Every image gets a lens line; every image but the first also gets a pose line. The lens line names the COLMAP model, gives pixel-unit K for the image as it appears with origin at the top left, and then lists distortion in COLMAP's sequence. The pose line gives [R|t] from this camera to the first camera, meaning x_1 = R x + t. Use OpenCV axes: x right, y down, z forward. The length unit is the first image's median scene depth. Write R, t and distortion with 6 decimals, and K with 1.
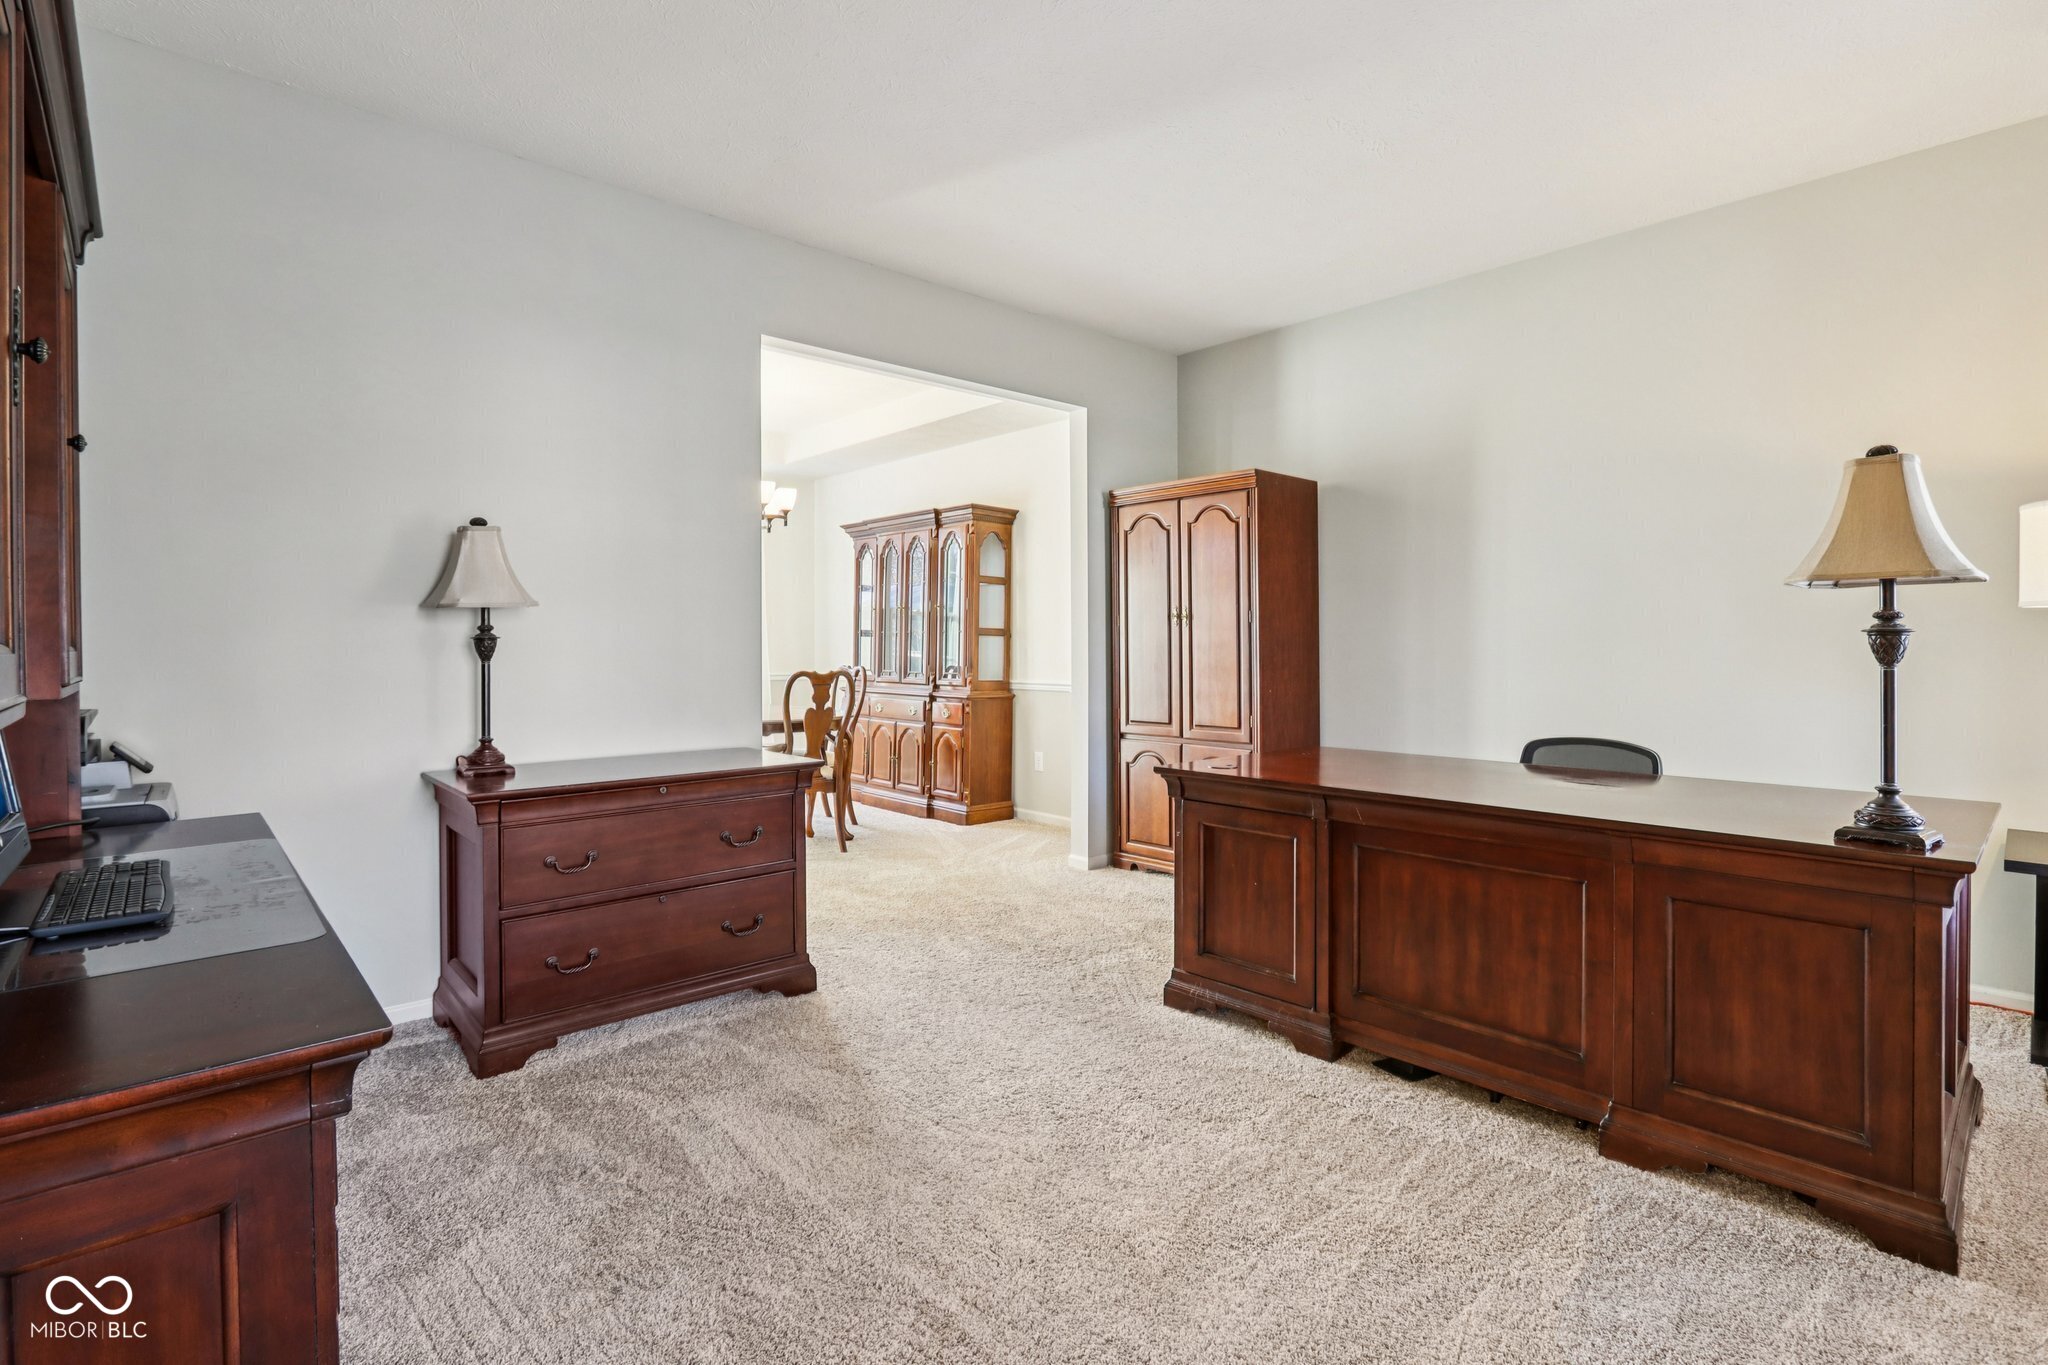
lens RADIAL K [[952.9, 0, 1012.7], [0, 952.9, 652.2], [0, 0, 1]] dist [-0.020051, 0.001533]
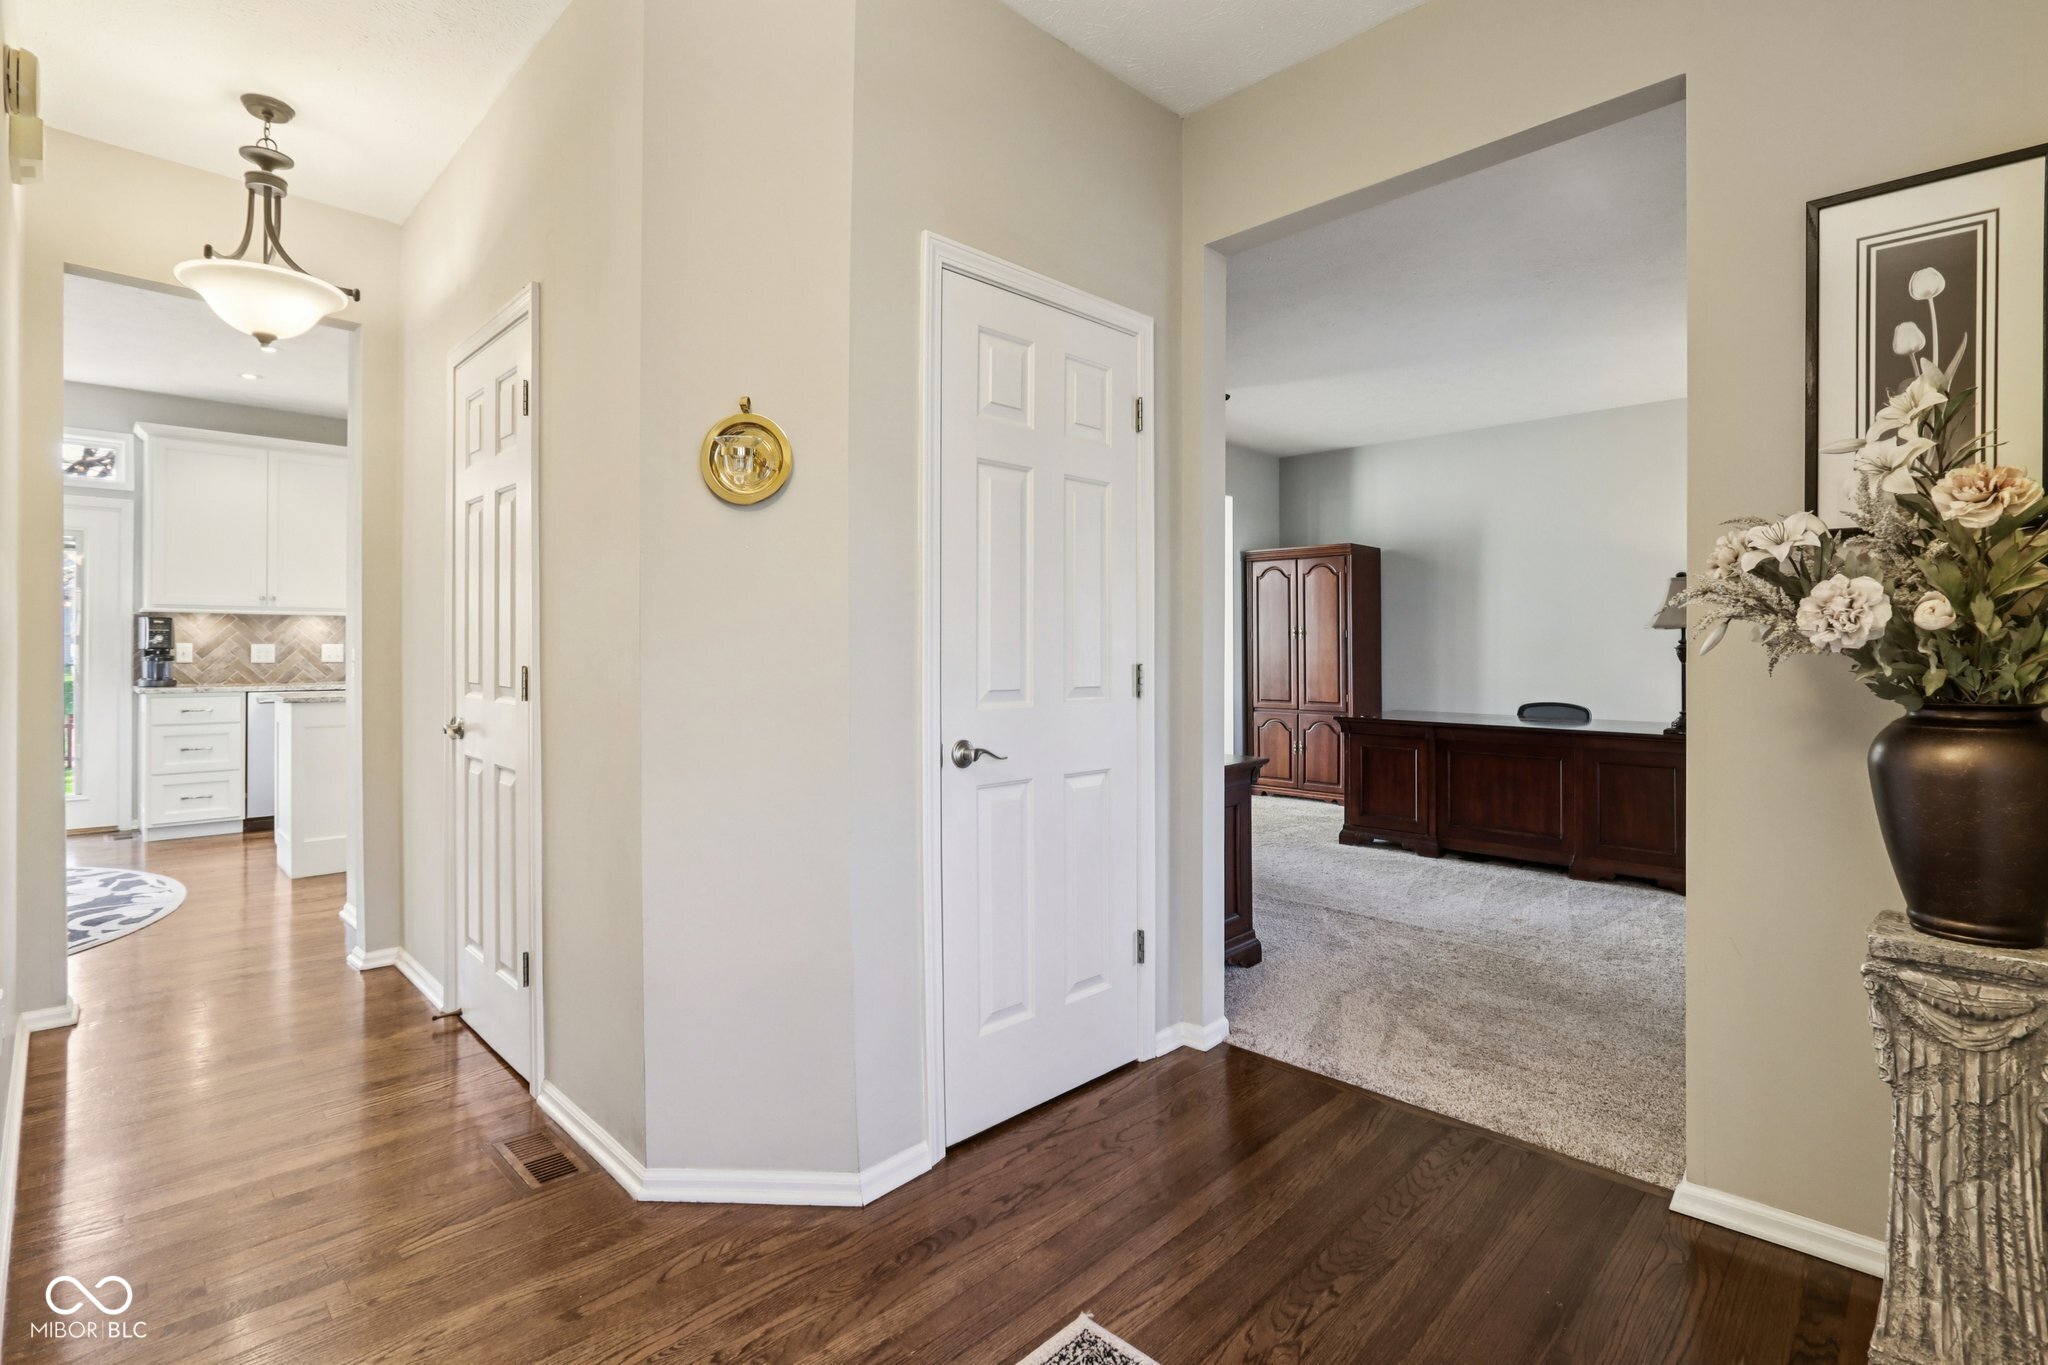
lens RADIAL K [[952.9, 0, 1025.6], [0, 952.9, 642.7], [0, 0, 1]] dist [-0.020051, 0.001533]
pose [[0.997019, 0.000906, 0.077156, -0.558154], [-0.000098, 0.999945, -0.010483, -0.006089], [-0.077161, 0.010444, 0.996964, -0.762916]]
